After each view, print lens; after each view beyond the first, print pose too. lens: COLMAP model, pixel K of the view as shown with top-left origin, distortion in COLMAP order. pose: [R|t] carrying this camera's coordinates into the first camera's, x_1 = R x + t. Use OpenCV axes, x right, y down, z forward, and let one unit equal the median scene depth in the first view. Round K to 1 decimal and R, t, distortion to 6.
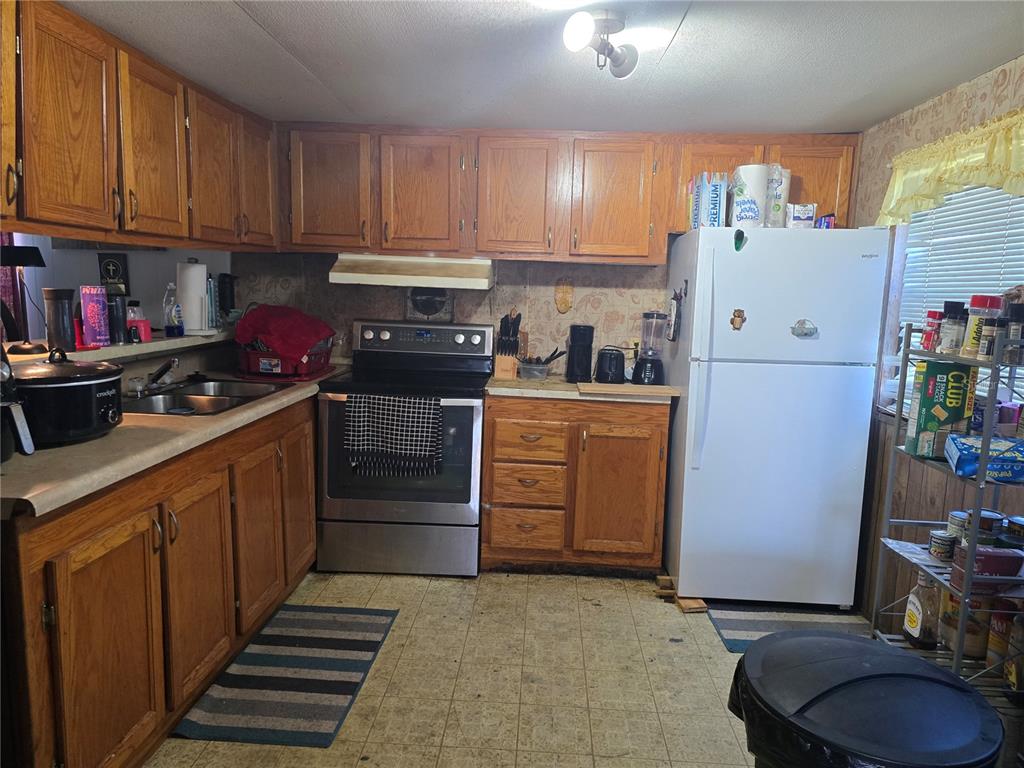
lens RADIAL K [[681.0, 0, 524.6], [0, 681.0, 384.5], [0, 0, 1]] dist [0.060162, -0.049537]
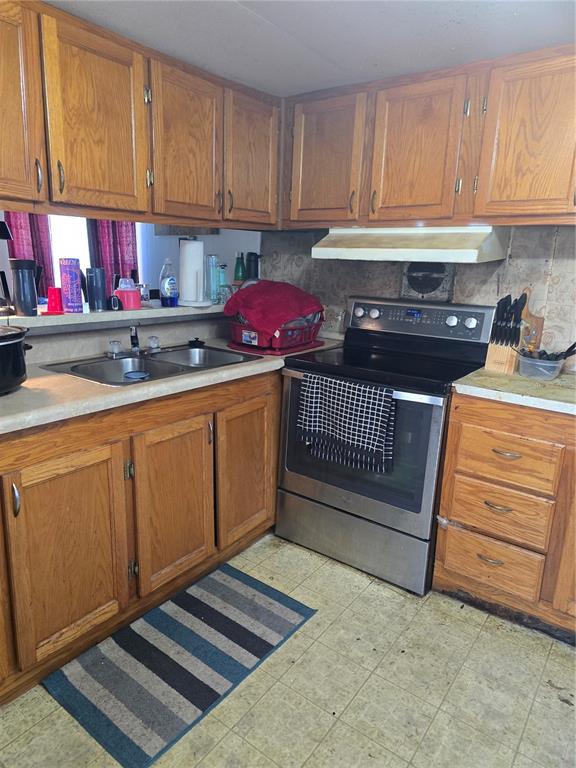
lens RADIAL K [[510.8, 0, 276.1], [0, 510.8, 379.9], [0, 0, 1]] dist [0.060162, -0.049537]
pose [[0.821476, 0.124273, -0.556537, 0.115507], [-0.086448, 0.991824, 0.093870, -0.040997], [0.563653, -0.029001, 0.825503, 0.374051]]
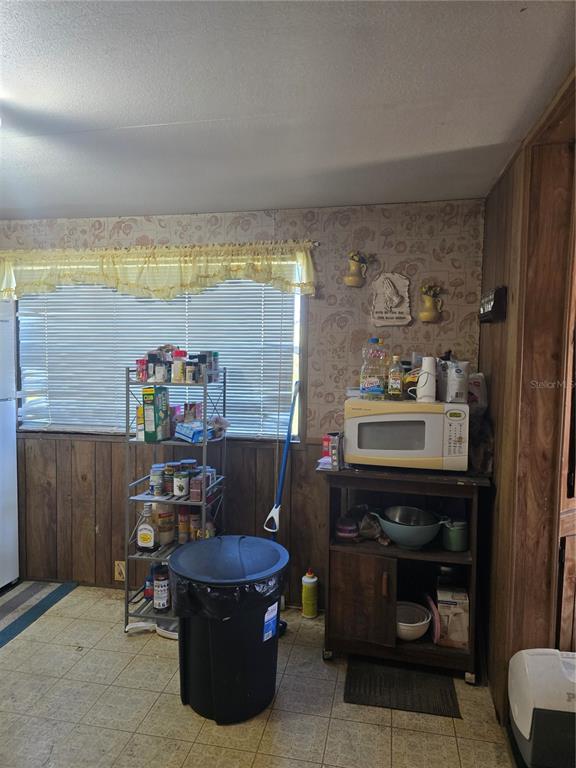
lens RADIAL K [[510.8, 0, 287.7], [0, 510.8, 384.0], [0, 0, 1]] dist [0.060162, -0.049537]
pose [[0.163864, -0.090241, 0.982347, -0.398149], [0.133893, 0.988627, 0.068484, -0.052087], [-0.977354, 0.120307, 0.174082, 0.258218]]
